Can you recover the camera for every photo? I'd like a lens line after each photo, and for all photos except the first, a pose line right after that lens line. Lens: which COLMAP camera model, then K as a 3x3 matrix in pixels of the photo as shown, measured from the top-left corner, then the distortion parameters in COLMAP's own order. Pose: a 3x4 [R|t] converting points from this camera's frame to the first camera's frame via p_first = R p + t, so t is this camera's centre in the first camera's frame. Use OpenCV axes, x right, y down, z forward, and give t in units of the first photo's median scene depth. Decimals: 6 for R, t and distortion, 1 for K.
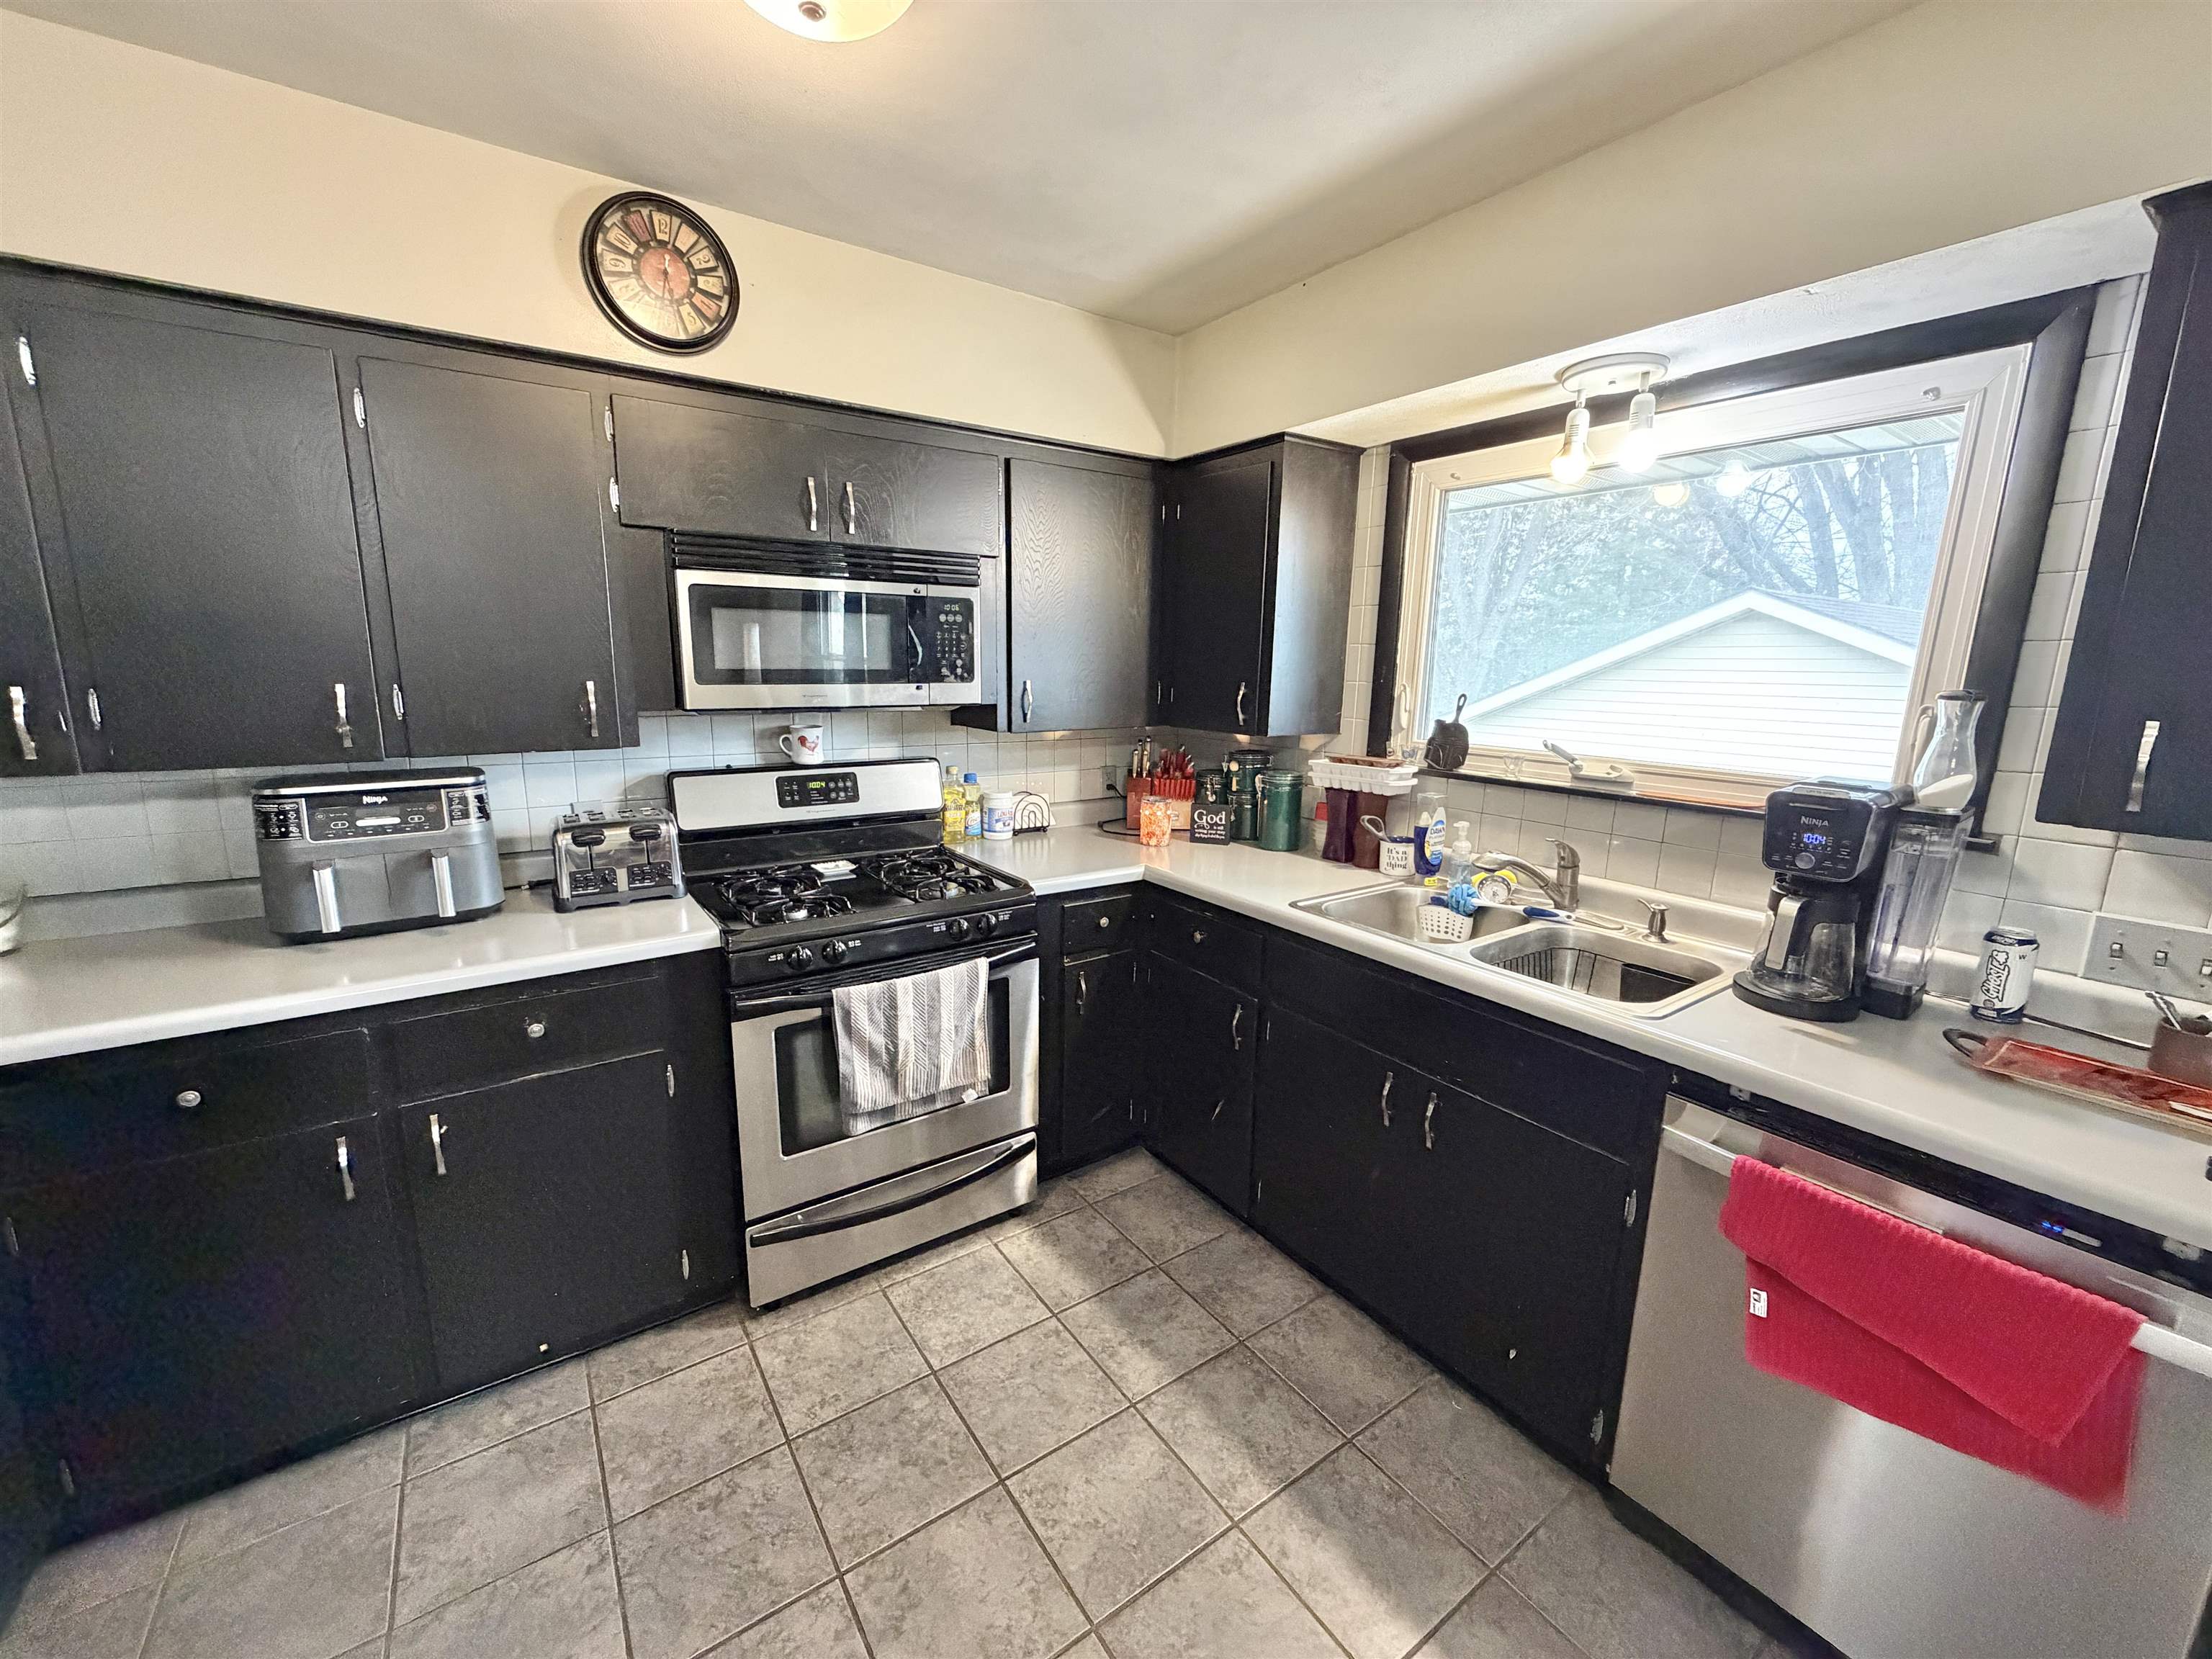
lens RADIAL K [[882.3, 0, 1102.6], [0, 882.3, 827.7], [0, 0, 1]] dist [-0.001062, -0.000092]
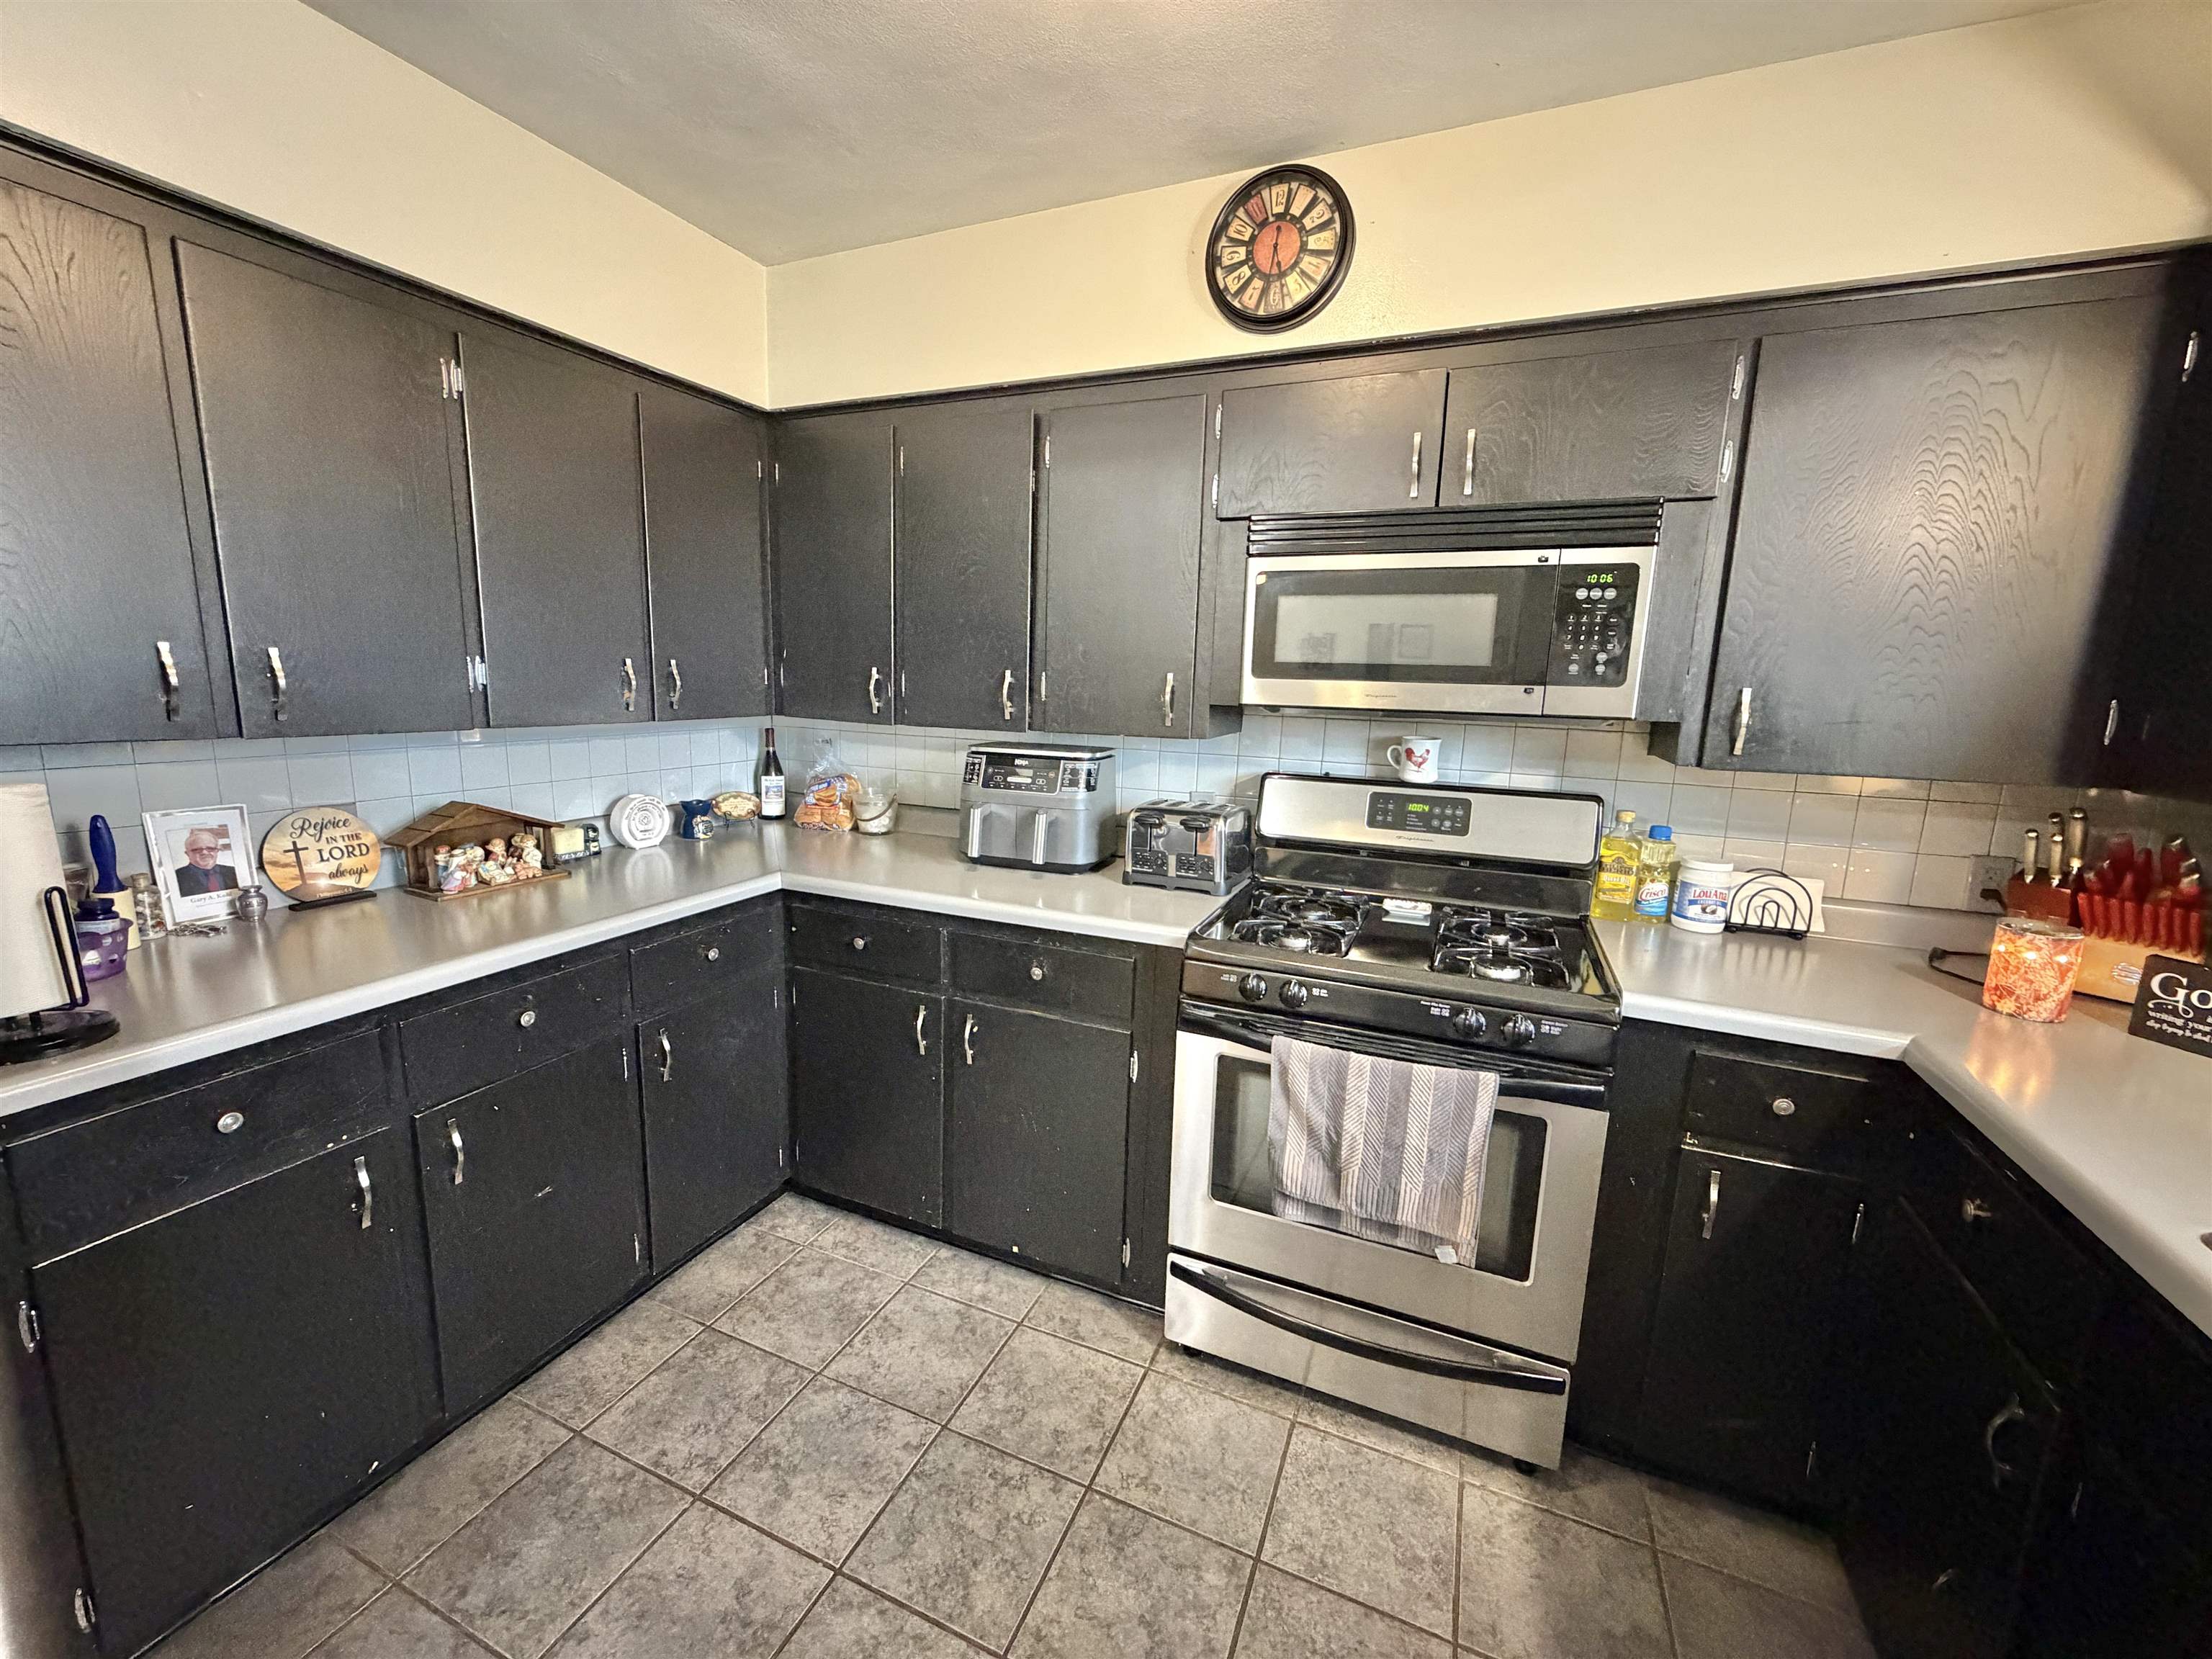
lens RADIAL K [[882.4, 0, 1097.7], [0, 882.4, 828.1], [0, 0, 1]] dist [0.001126, 0.000234]
pose [[0.522734, 0.145003, -0.840074, 0.260779], [-0.180612, 0.981896, 0.057097, -0.026129], [0.833144, 0.121881, 0.539459, 0.347814]]
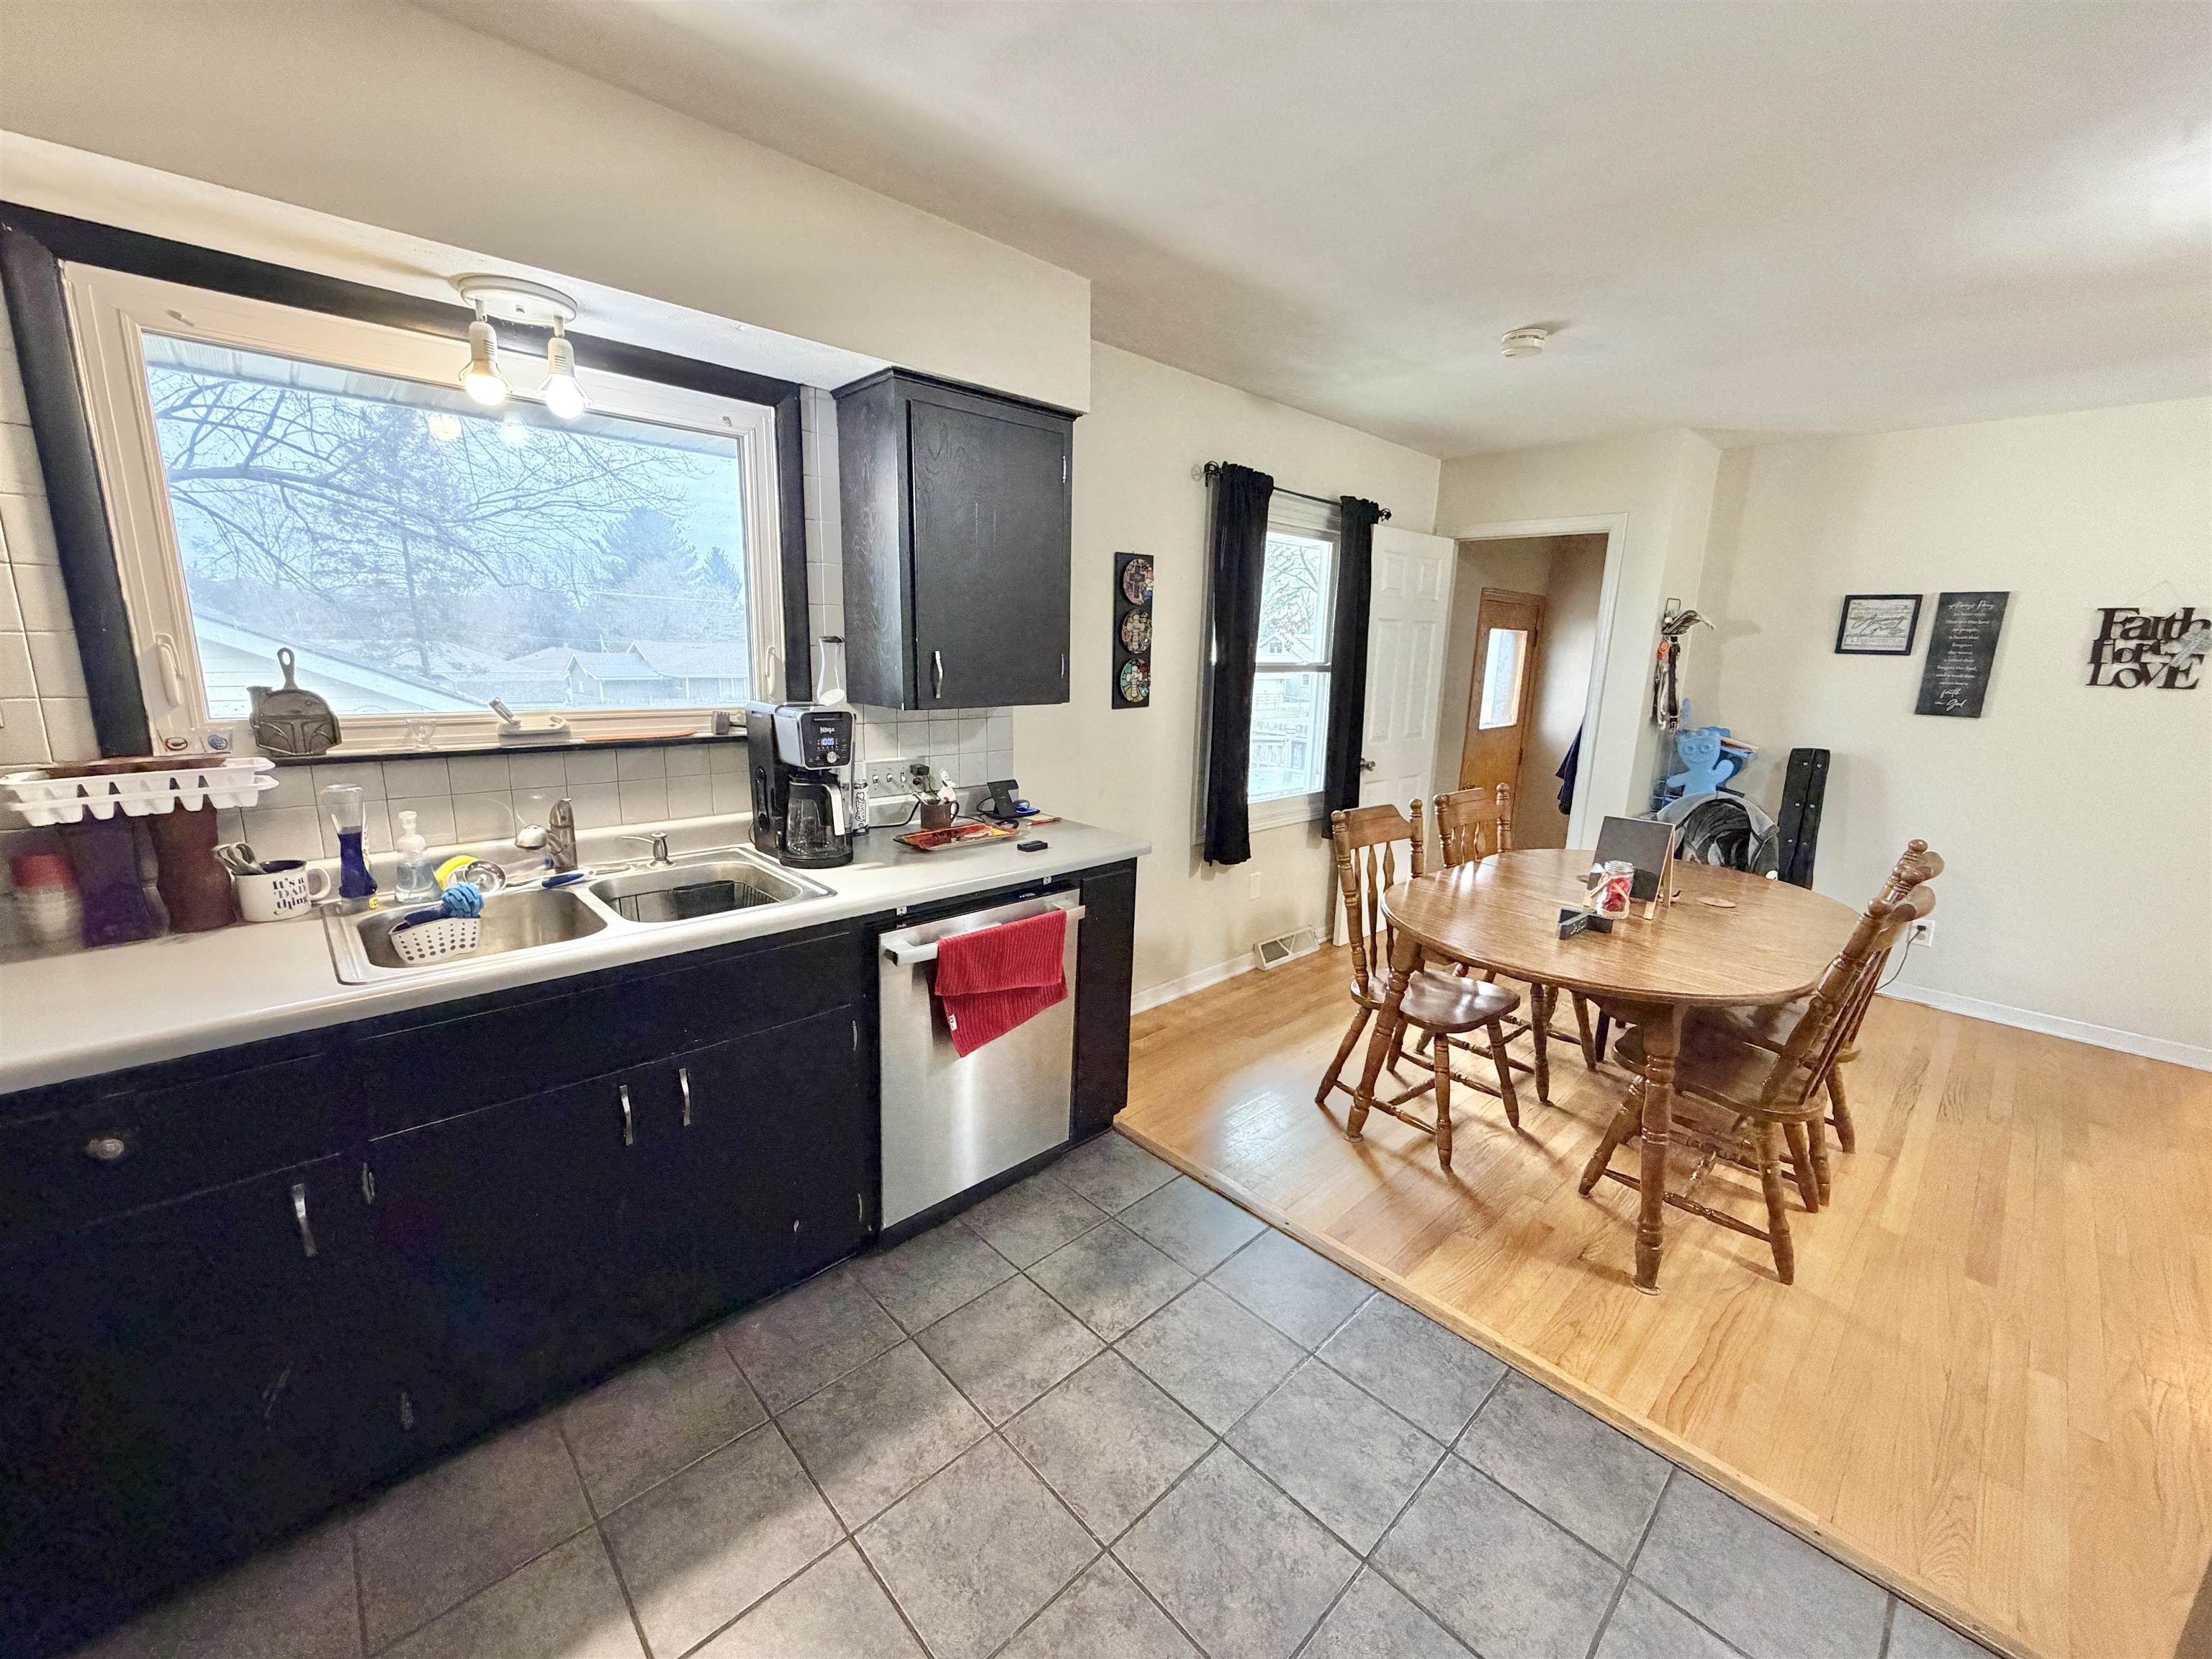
lens RADIAL K [[882.4, 0, 1097.7], [0, 882.4, 828.1], [0, 0, 1]] dist [0.001126, 0.000234]
pose [[-0.147753, -0.226948, 0.962634, -0.466836], [0.156197, 0.955747, 0.249299, -0.098784], [-0.976612, 0.187195, -0.105766, 0.516780]]
